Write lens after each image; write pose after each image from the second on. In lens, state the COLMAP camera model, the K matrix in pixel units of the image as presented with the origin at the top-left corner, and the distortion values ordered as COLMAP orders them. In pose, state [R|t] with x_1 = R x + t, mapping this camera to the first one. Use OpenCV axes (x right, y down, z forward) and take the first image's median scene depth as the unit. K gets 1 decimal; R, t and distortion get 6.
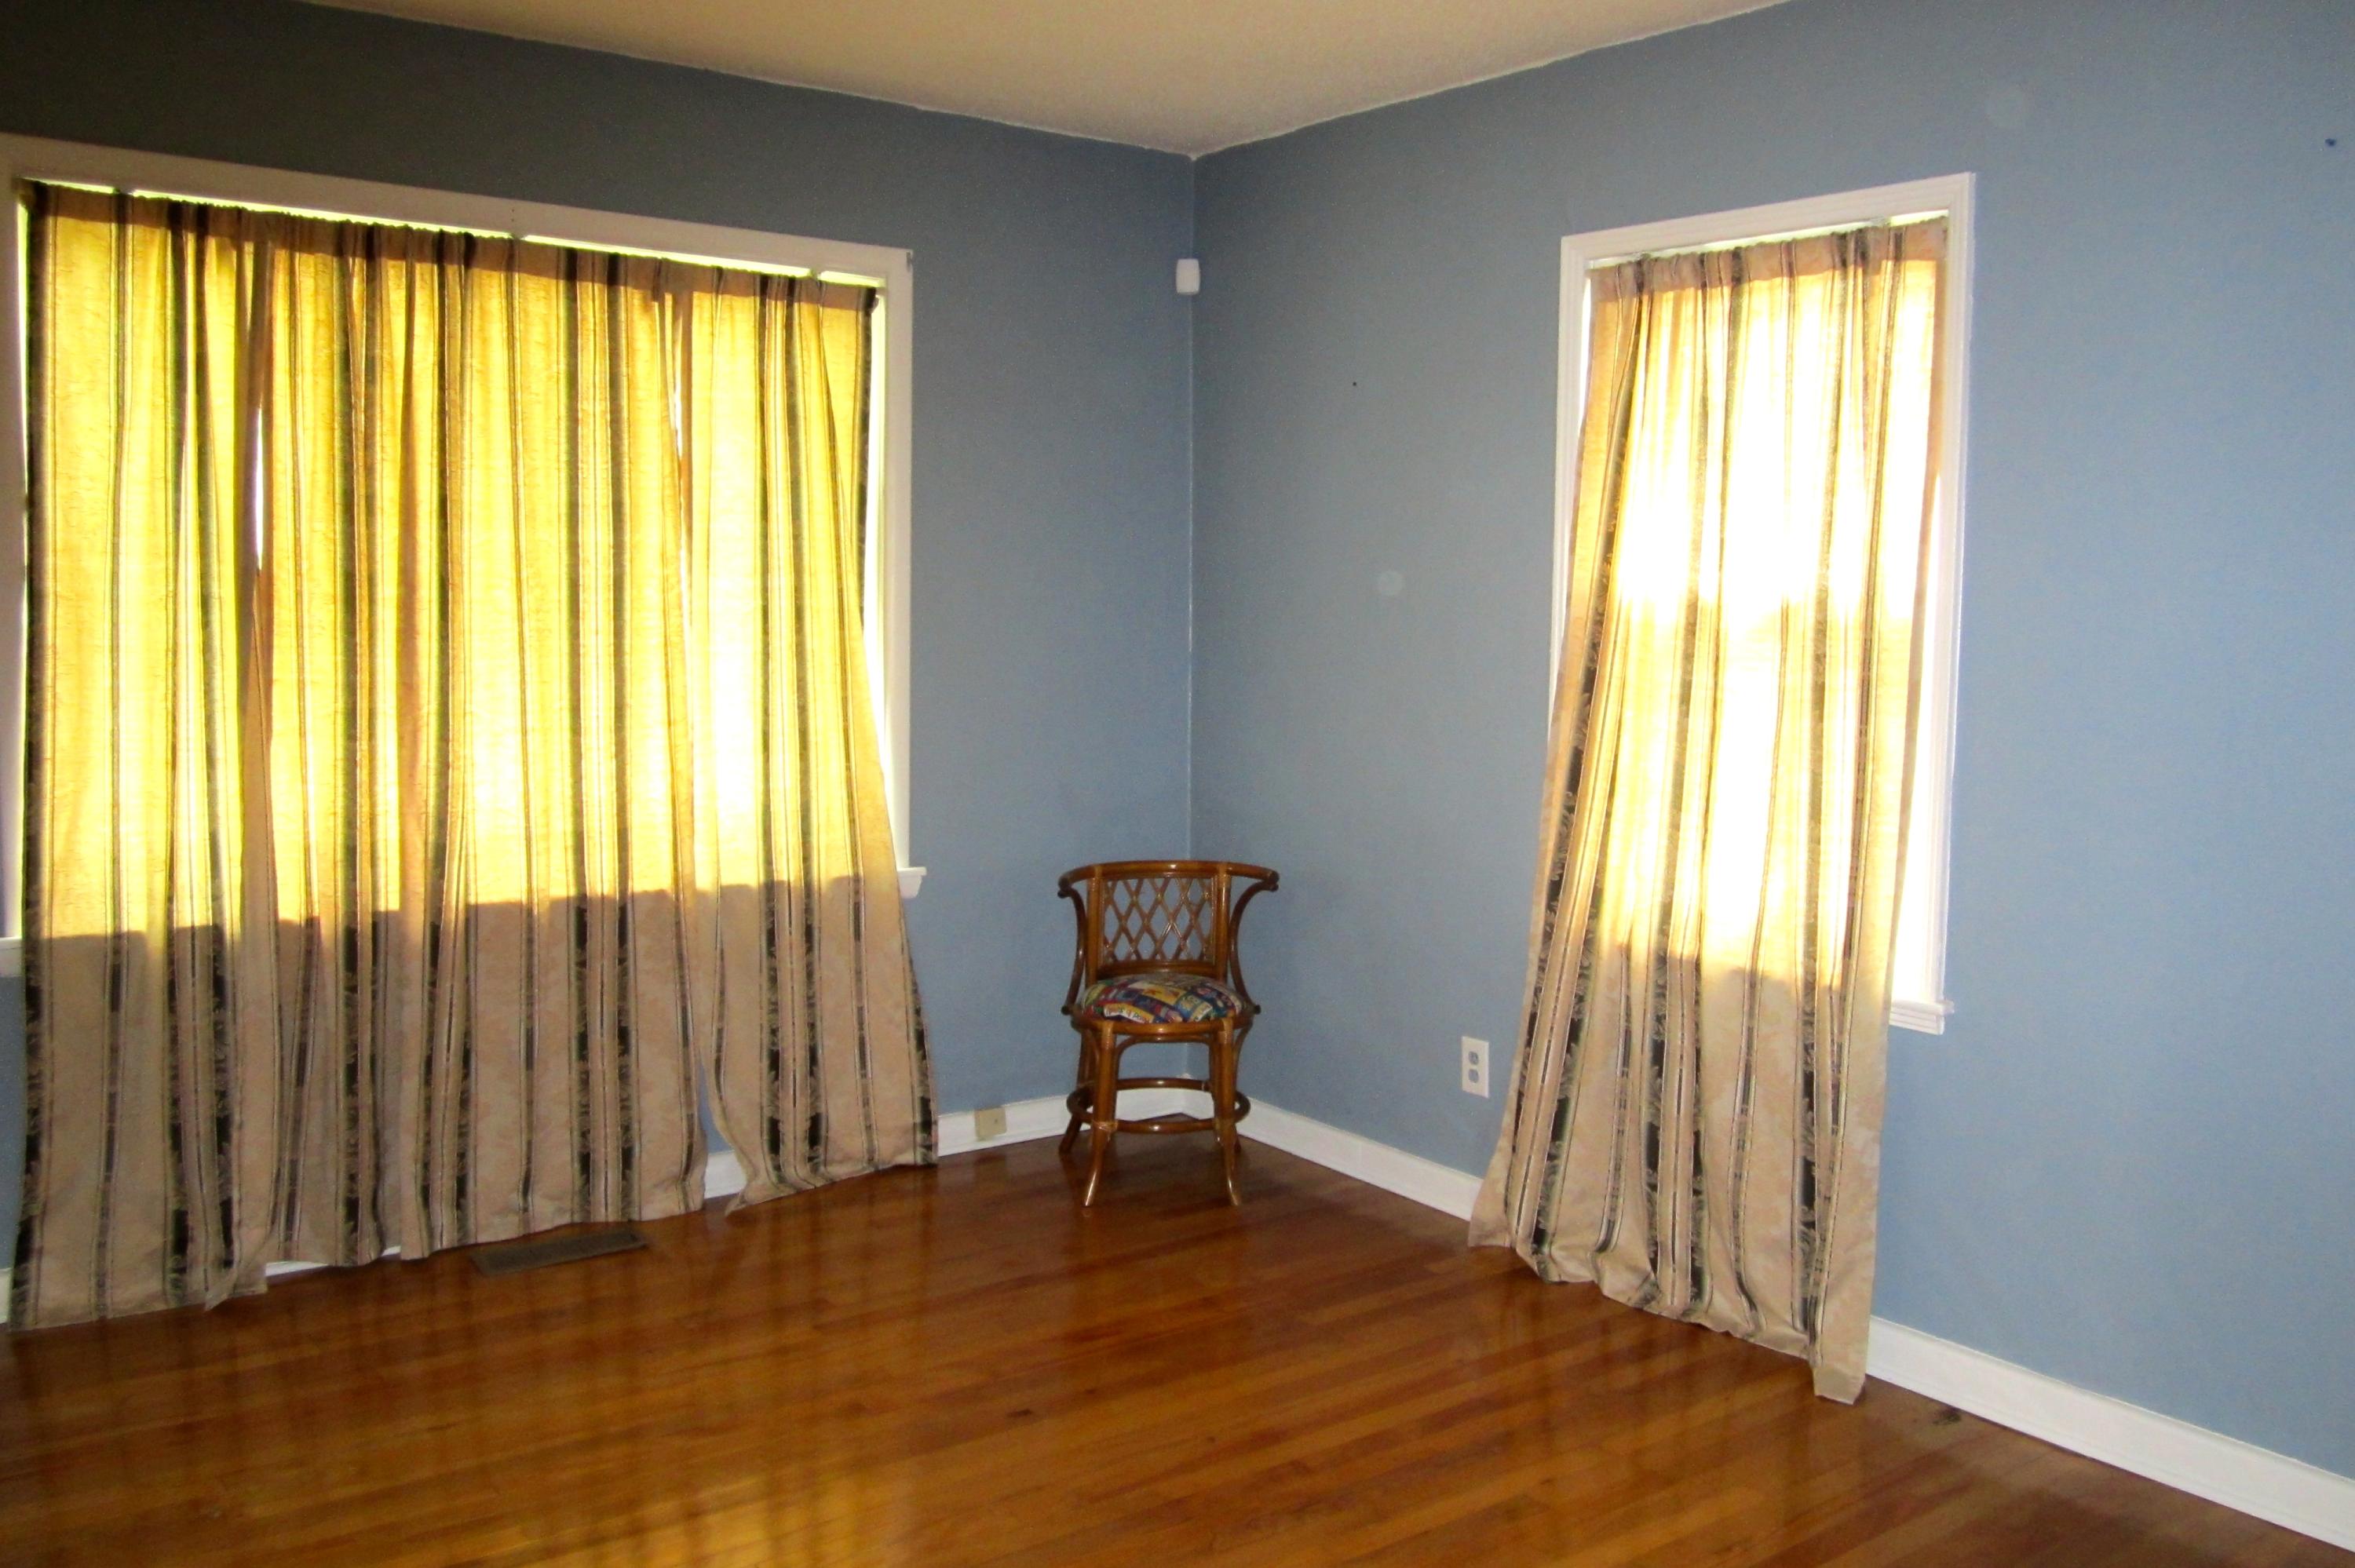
lens RADIAL K [[1963.6, 0, 1193.6], [0, 1963.6, 780.8], [0, 0, 1]] dist [-0.003732, 0.009484]
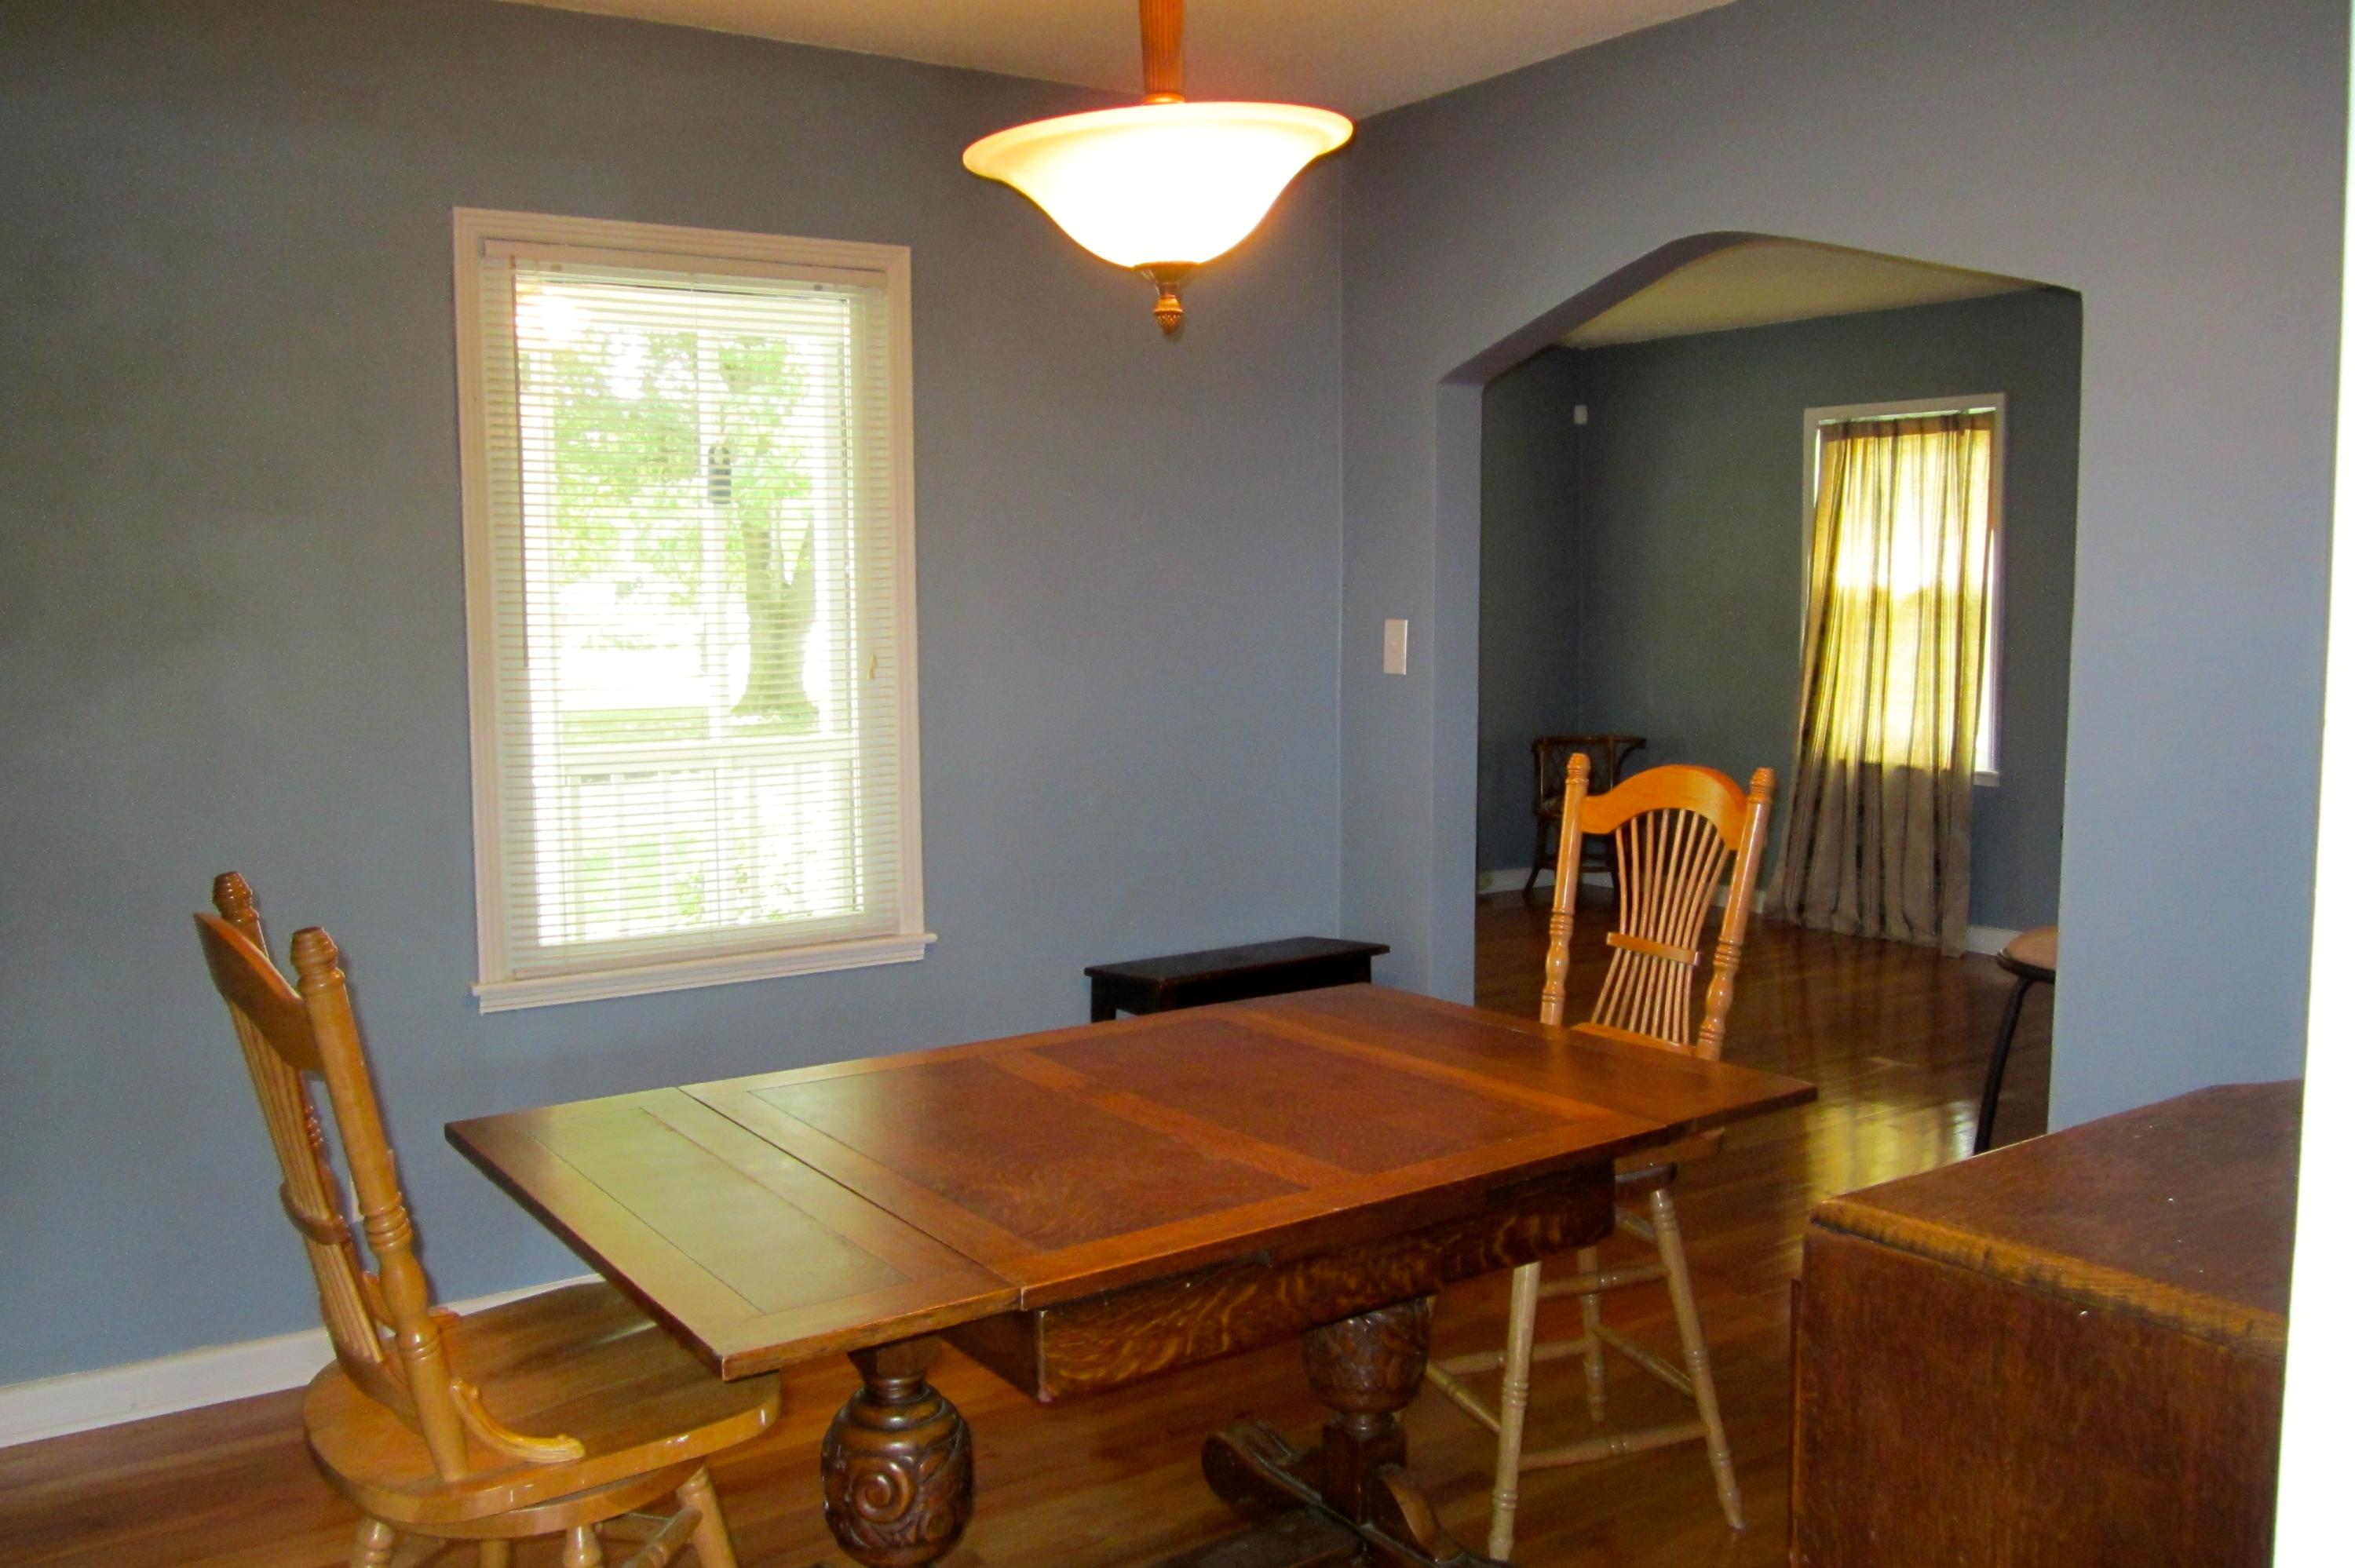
lens RADIAL K [[1963.6, 0, 1155.1], [0, 1963.6, 788.3], [0, 0, 1]] dist [-0.003732, 0.009484]
pose [[0.995472, -0.017057, -0.093514, -0.311392], [0.018018, 0.999793, 0.009443, 0.085295], [0.093334, -0.011085, 0.995573, -1.131068]]
